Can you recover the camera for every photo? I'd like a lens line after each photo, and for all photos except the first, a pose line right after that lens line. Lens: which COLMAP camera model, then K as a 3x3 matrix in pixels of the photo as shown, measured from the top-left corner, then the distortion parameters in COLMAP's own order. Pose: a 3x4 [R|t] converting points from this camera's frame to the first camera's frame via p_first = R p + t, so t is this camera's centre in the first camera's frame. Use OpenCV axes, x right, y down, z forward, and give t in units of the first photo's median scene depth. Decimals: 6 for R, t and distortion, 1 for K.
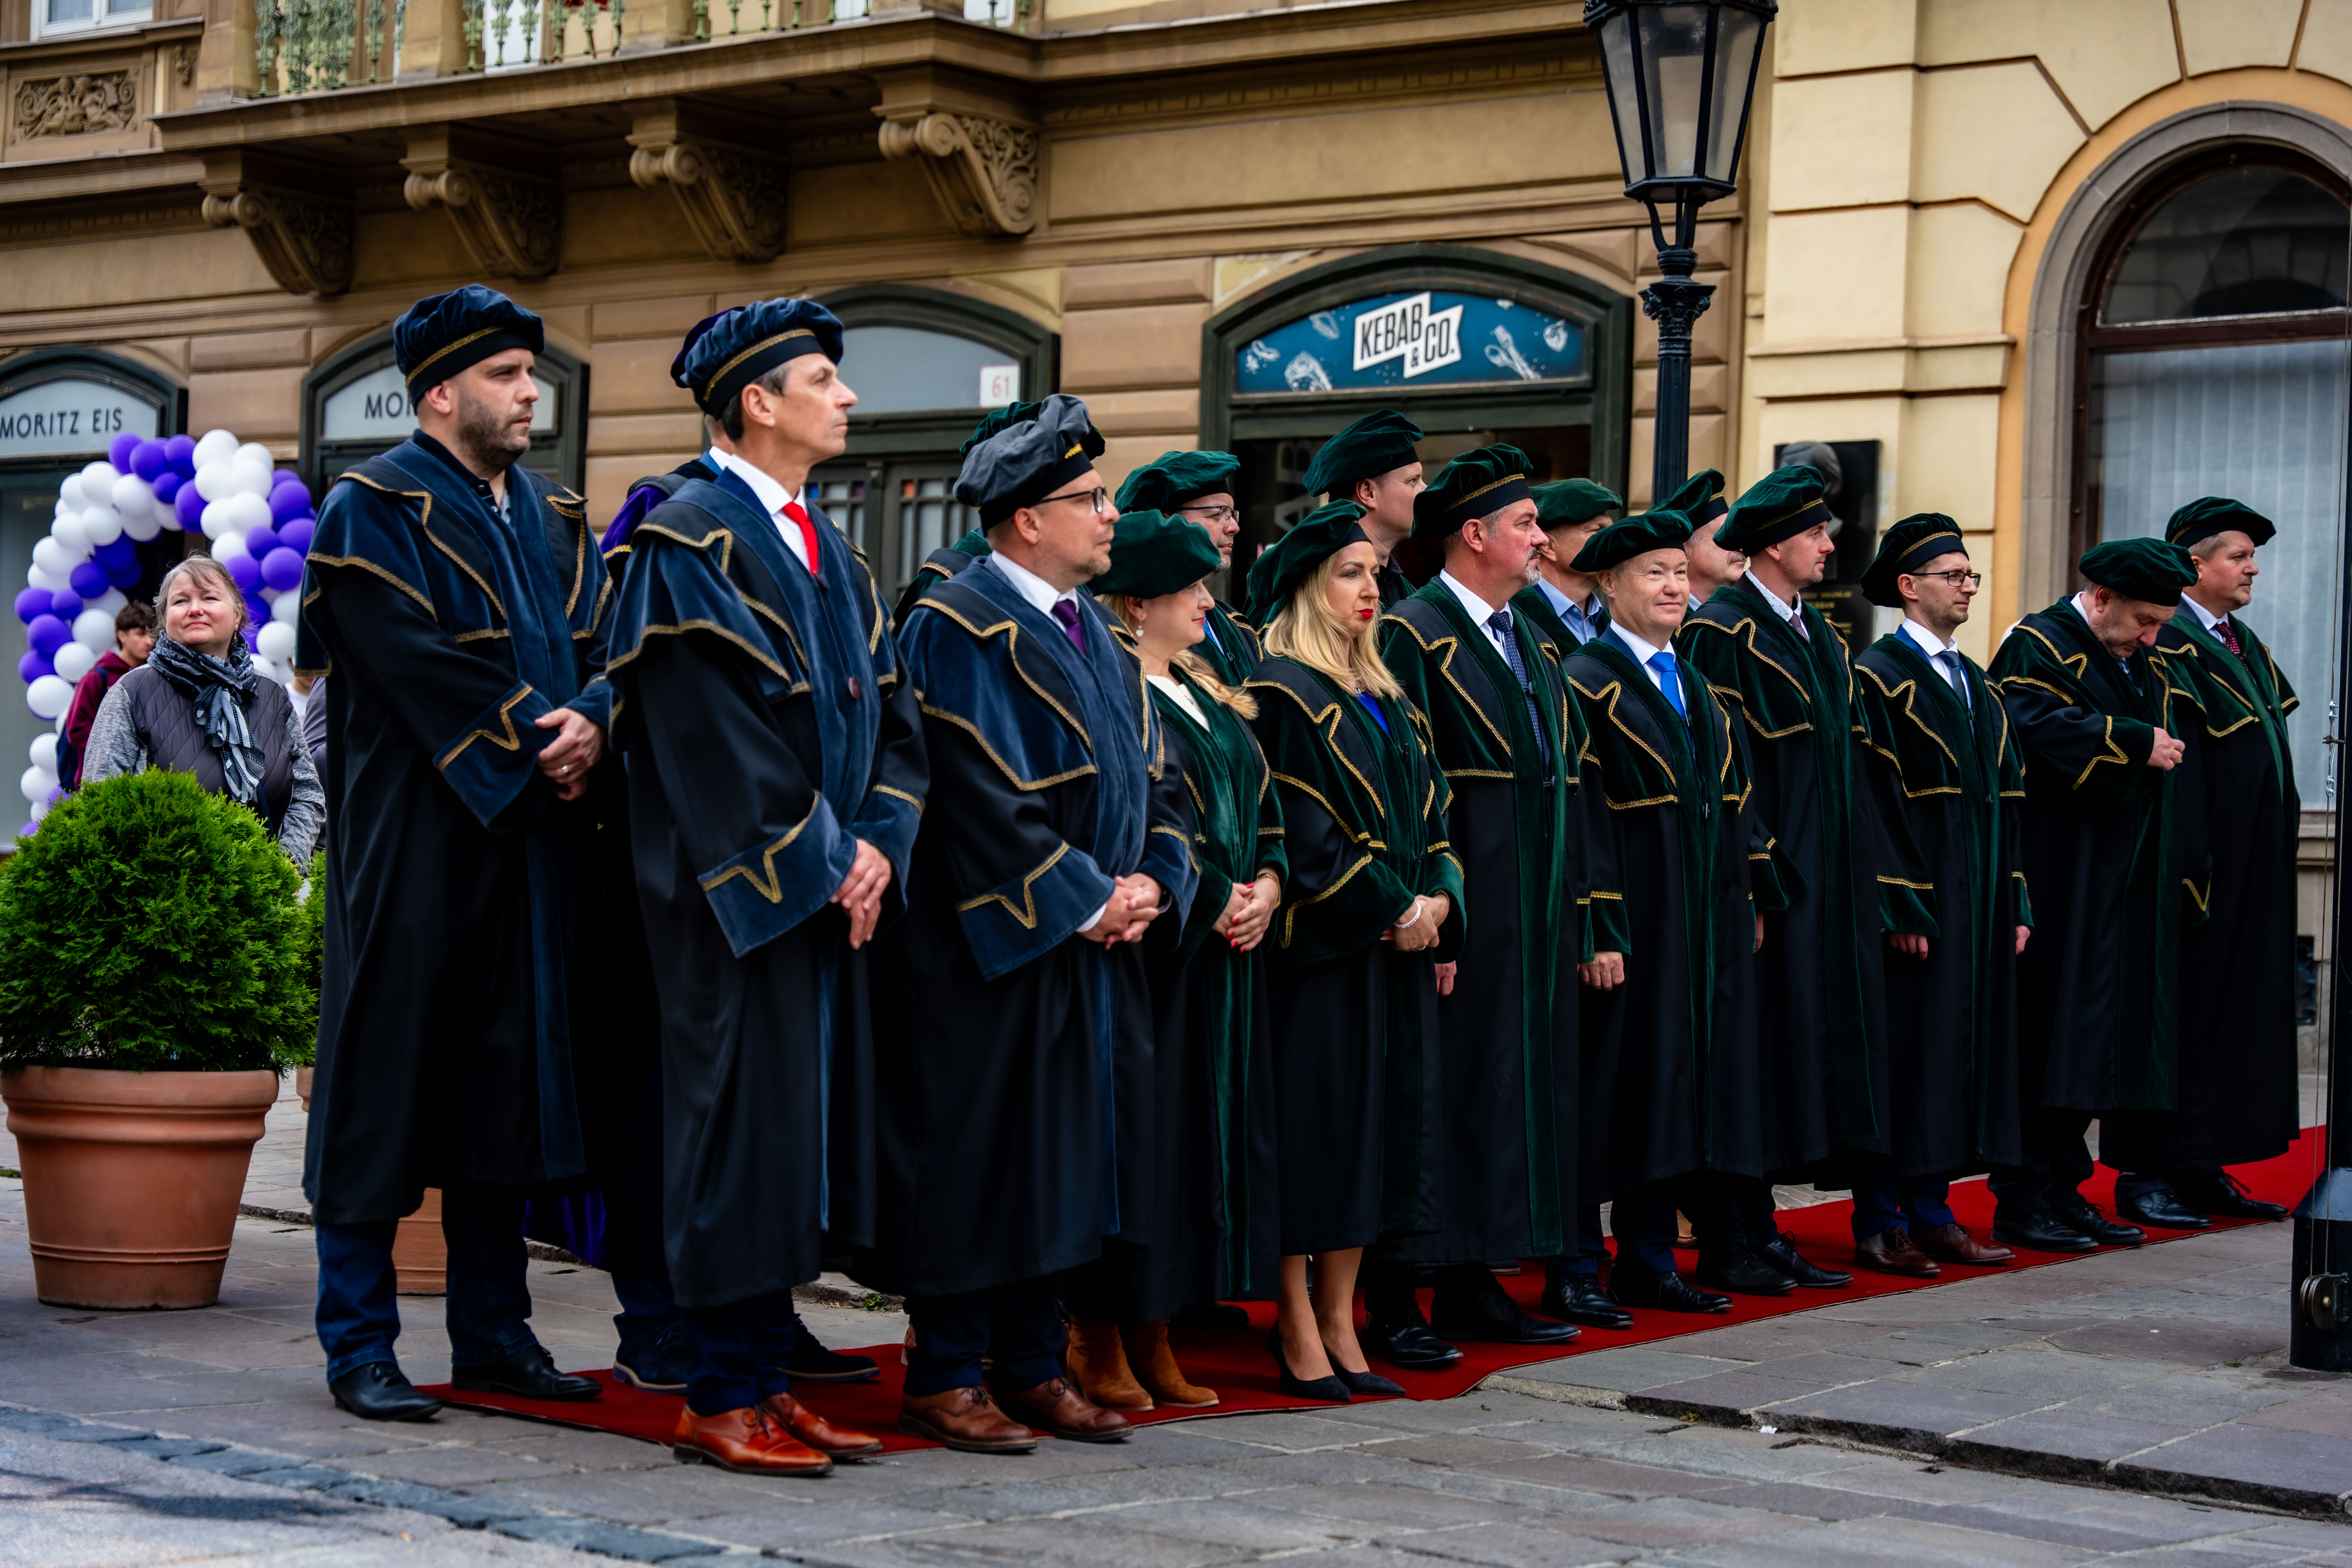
lens RADIAL K [[4076.3, 0, 1190.5], [0, 4076.3, 816.3], [0, 0, 1]] dist [0.034708, 0.154703]
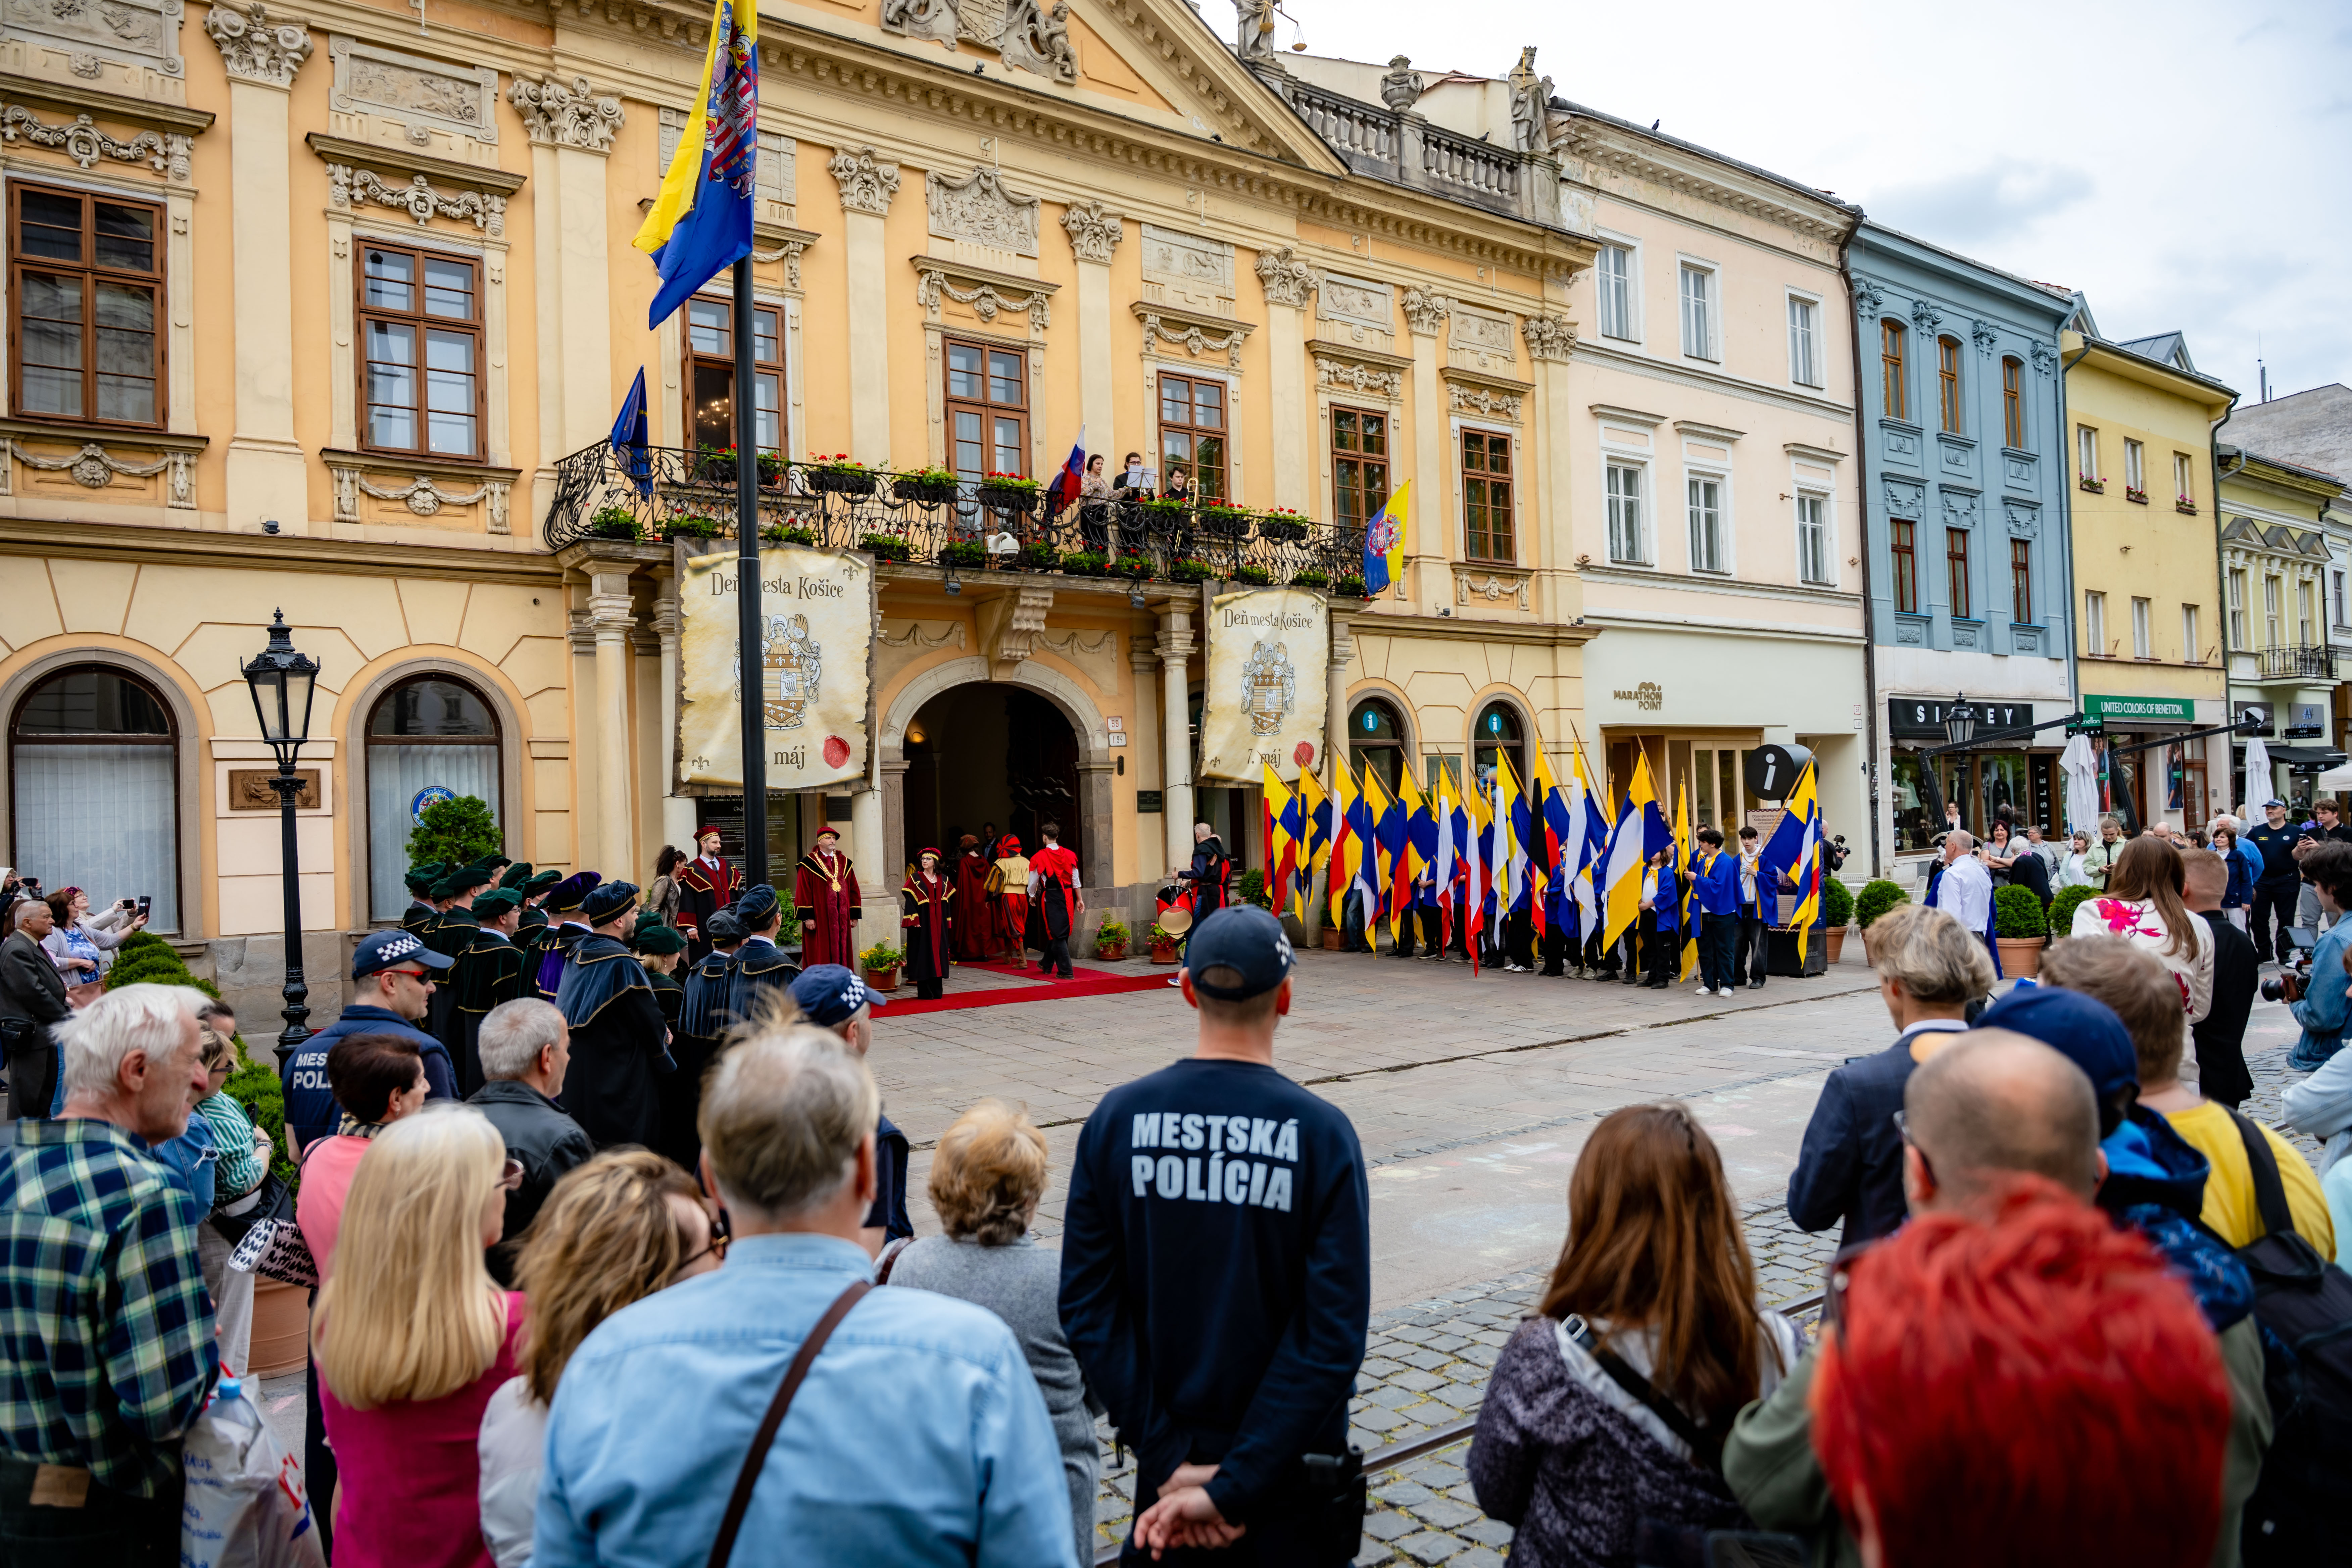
lens RADIAL K [[1566.1, 0, 1184.4], [0, 1566.1, 790.1], [0, 0, 1]] dist [-0.008626, -0.005985]
pose [[0.236387, -0.025009, 0.971337, -0.447373], [0.030607, 0.999364, 0.018282, -0.078844], [-0.971177, 0.025408, 0.237002, 0.142882]]
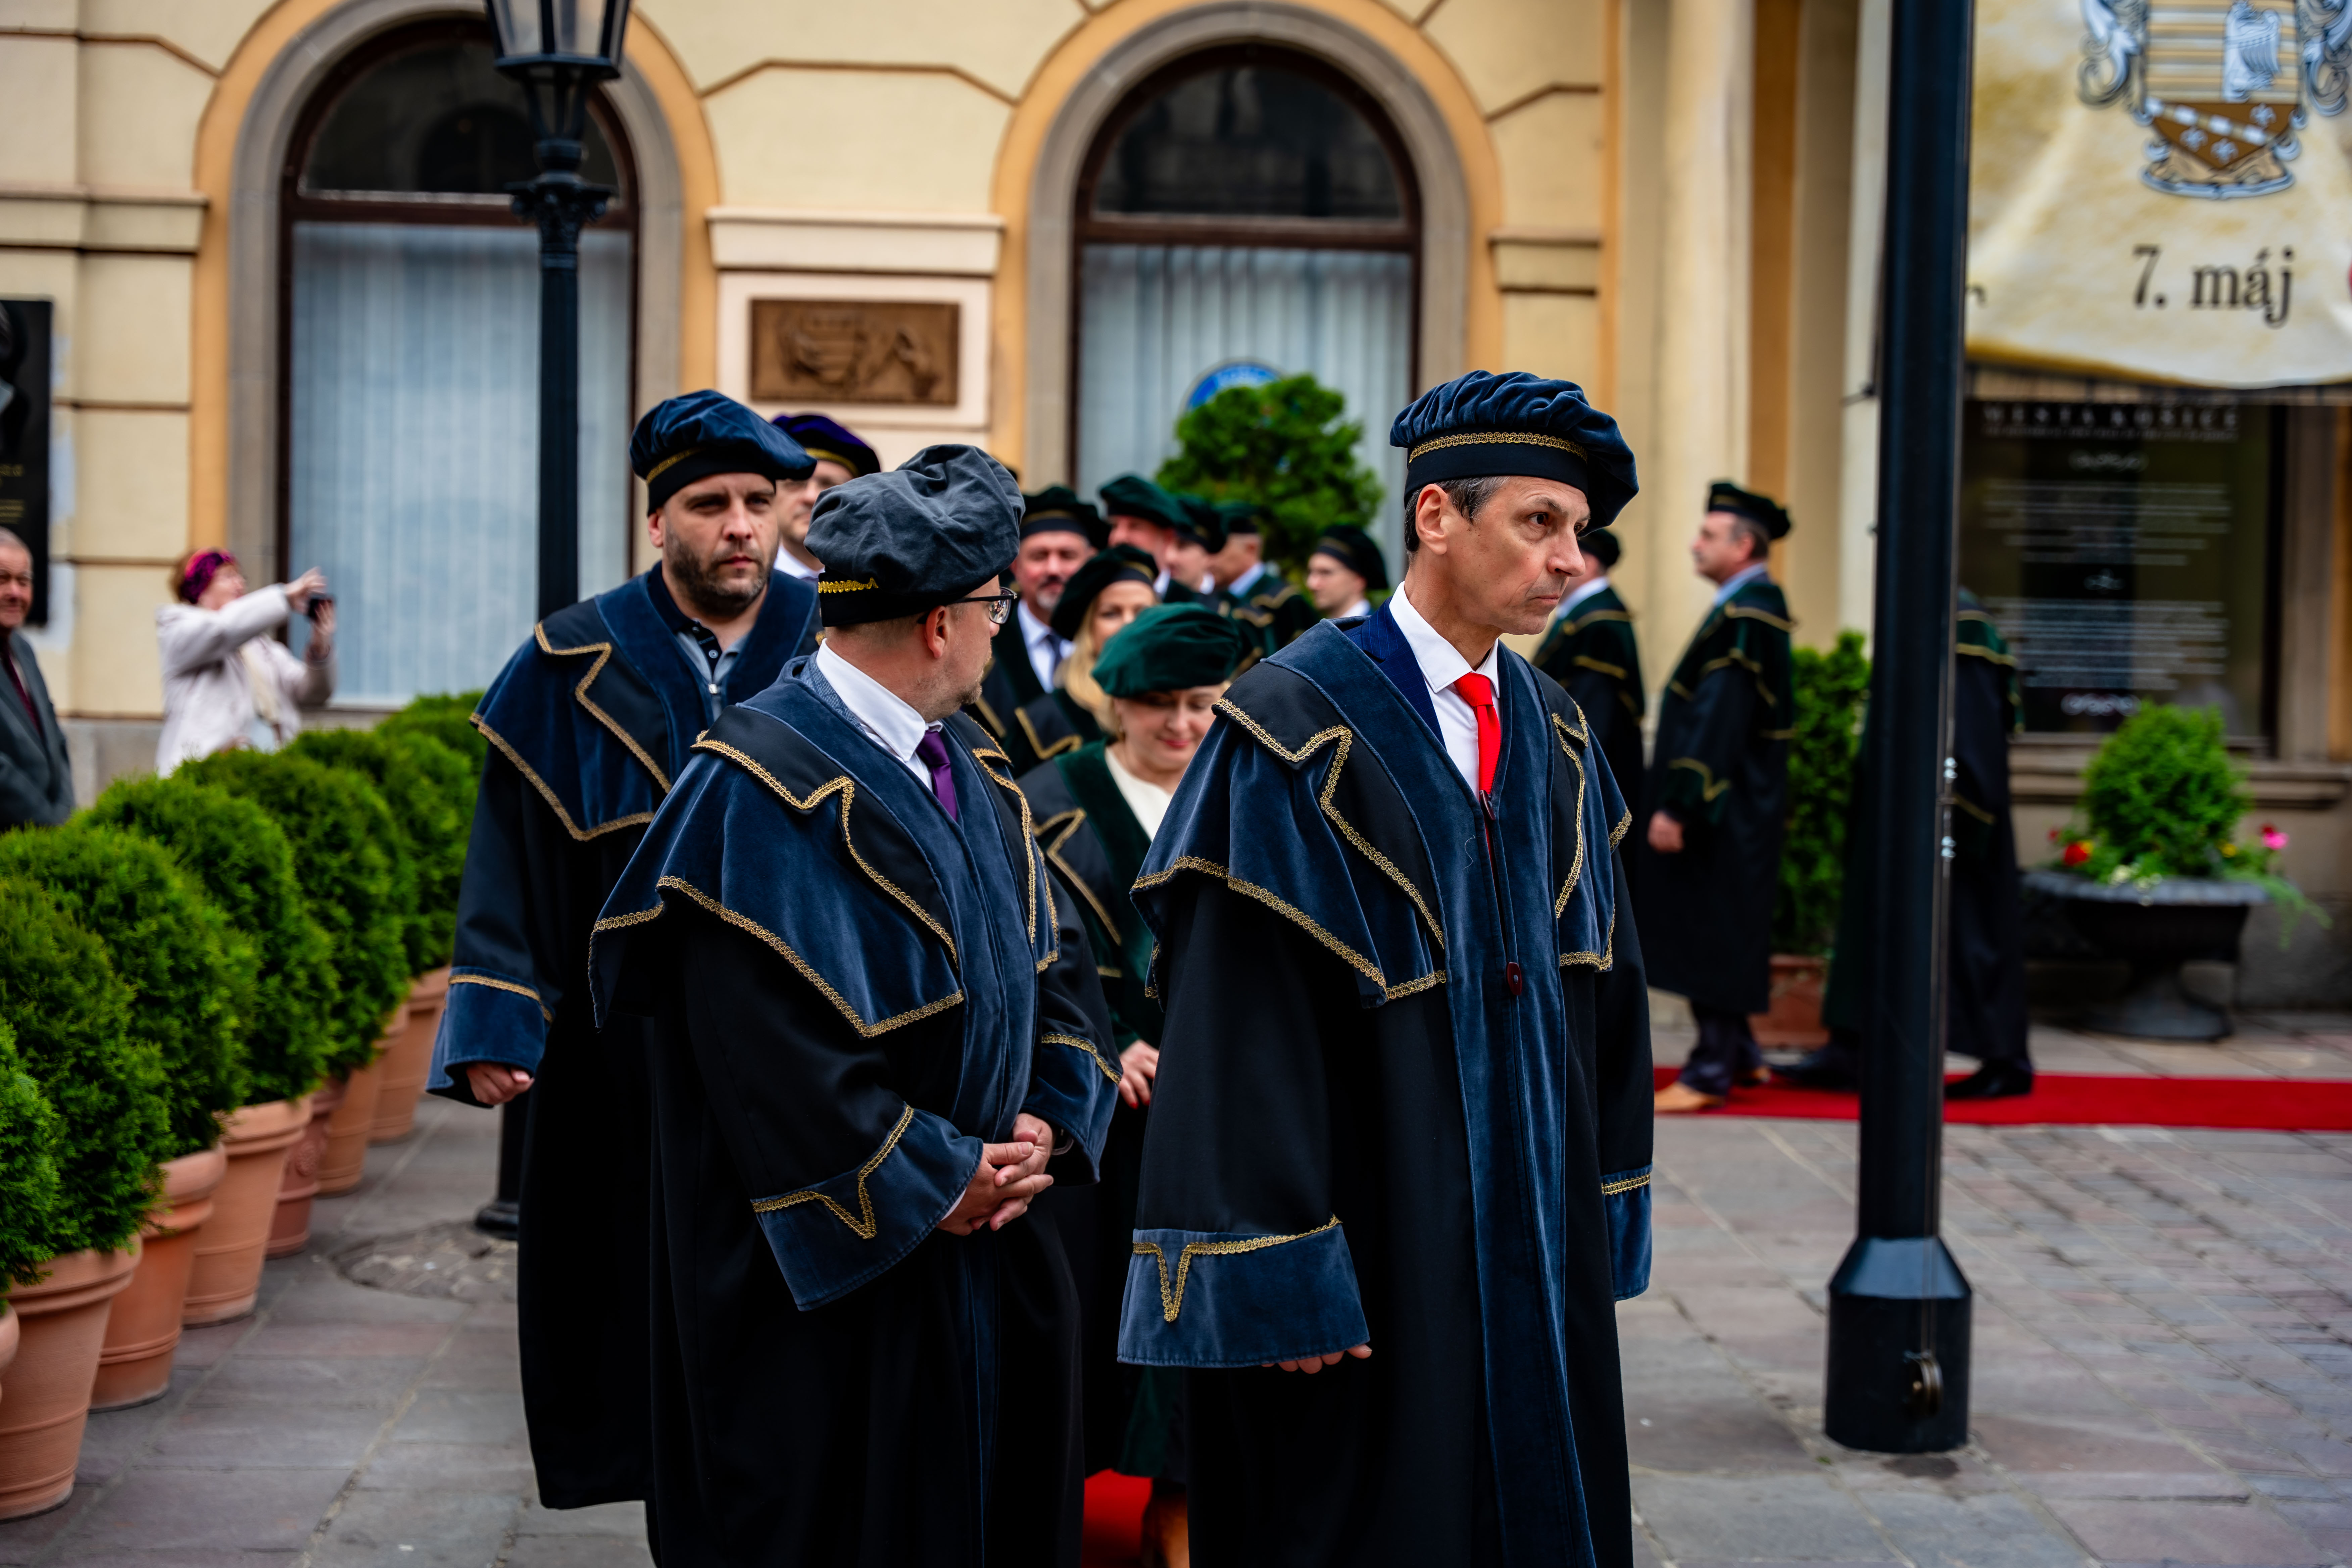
lens RADIAL K [[3631.6, 0, 1183.7], [0, 3631.6, 785.3], [0, 0, 1]] dist [0.051869, -0.059405]
pose [[0.726069, -0.041432, 0.686373, -0.197727], [-0.000664, 0.998140, 0.060953, -0.033427], [-0.687622, -0.044712, 0.724691, 0.234080]]
